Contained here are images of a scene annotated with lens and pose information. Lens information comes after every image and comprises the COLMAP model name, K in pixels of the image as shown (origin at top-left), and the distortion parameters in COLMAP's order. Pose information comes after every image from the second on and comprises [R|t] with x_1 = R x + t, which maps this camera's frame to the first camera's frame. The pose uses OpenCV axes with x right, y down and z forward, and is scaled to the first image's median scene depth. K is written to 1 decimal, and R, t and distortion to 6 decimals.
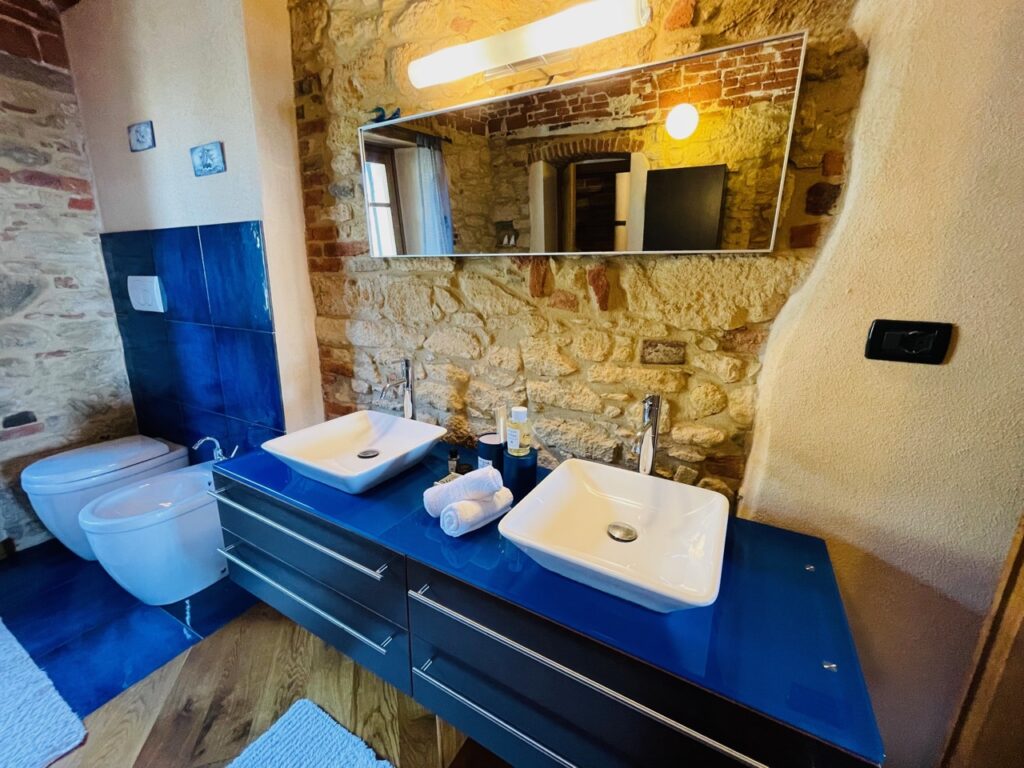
lens RADIAL K [[410.2, 0, 510.0], [0, 410.2, 383.2], [0, 0, 1]] dist [-0.001574, -0.000733]
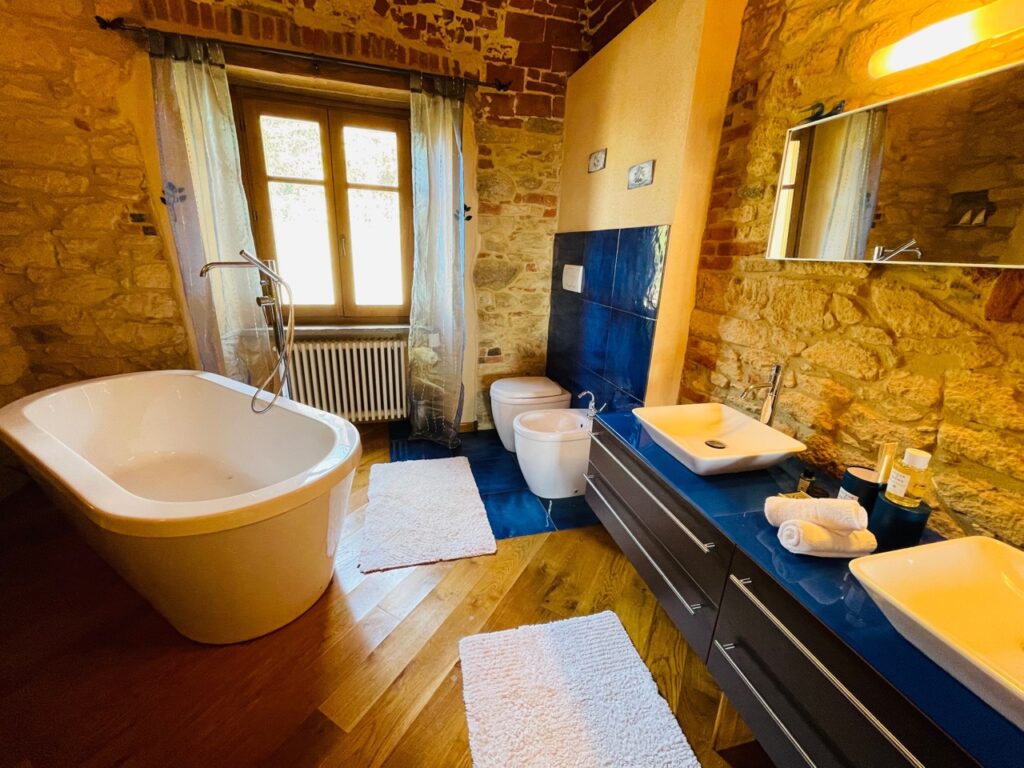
lens RADIAL K [[410.2, 0, 514.6], [0, 410.2, 382.7], [0, 0, 1]] dist [-0.001574, -0.000733]
pose [[0.692258, 0.227536, -0.684840, -0.007154], [-0.197428, 0.972501, 0.123544, -0.014668], [0.694118, 0.049682, 0.718144, -0.155743]]
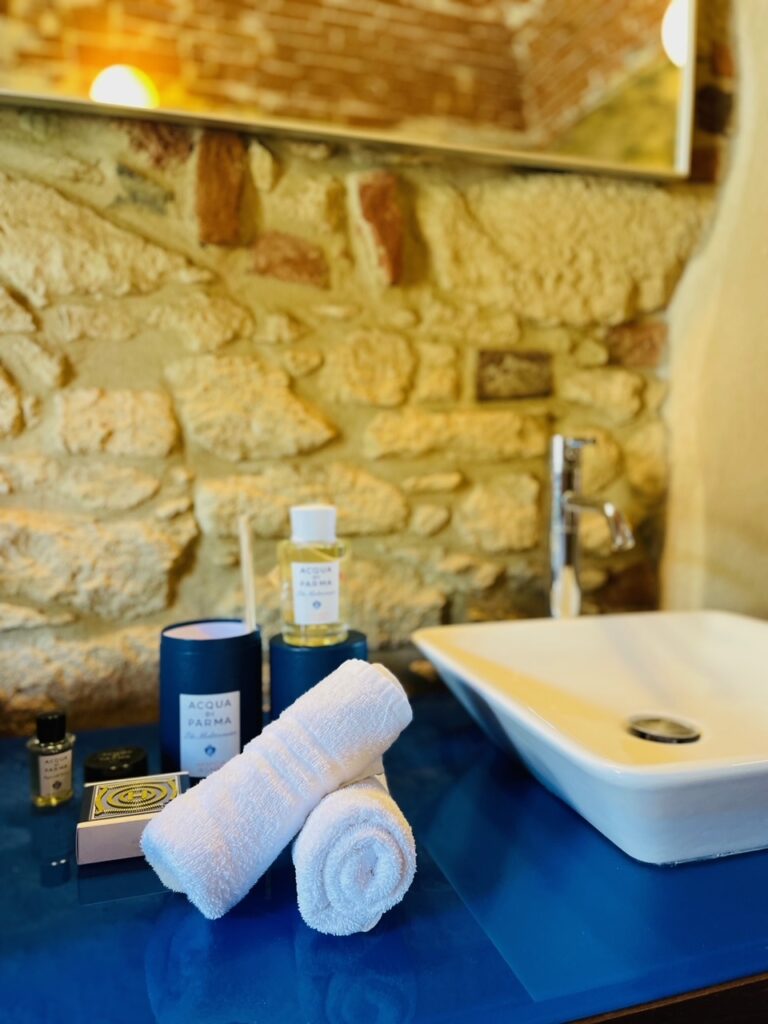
lens RADIAL K [[776.5, 0, 384.6], [0, 776.5, 513.6], [0, 0, 1]] dist [0.079152, -0.098256]
pose [[0.688760, -0.071456, 0.721460, -0.344750], [0.191606, 0.977689, -0.086087, 0.113705], [-0.699212, 0.197530, 0.687084, 0.423253]]
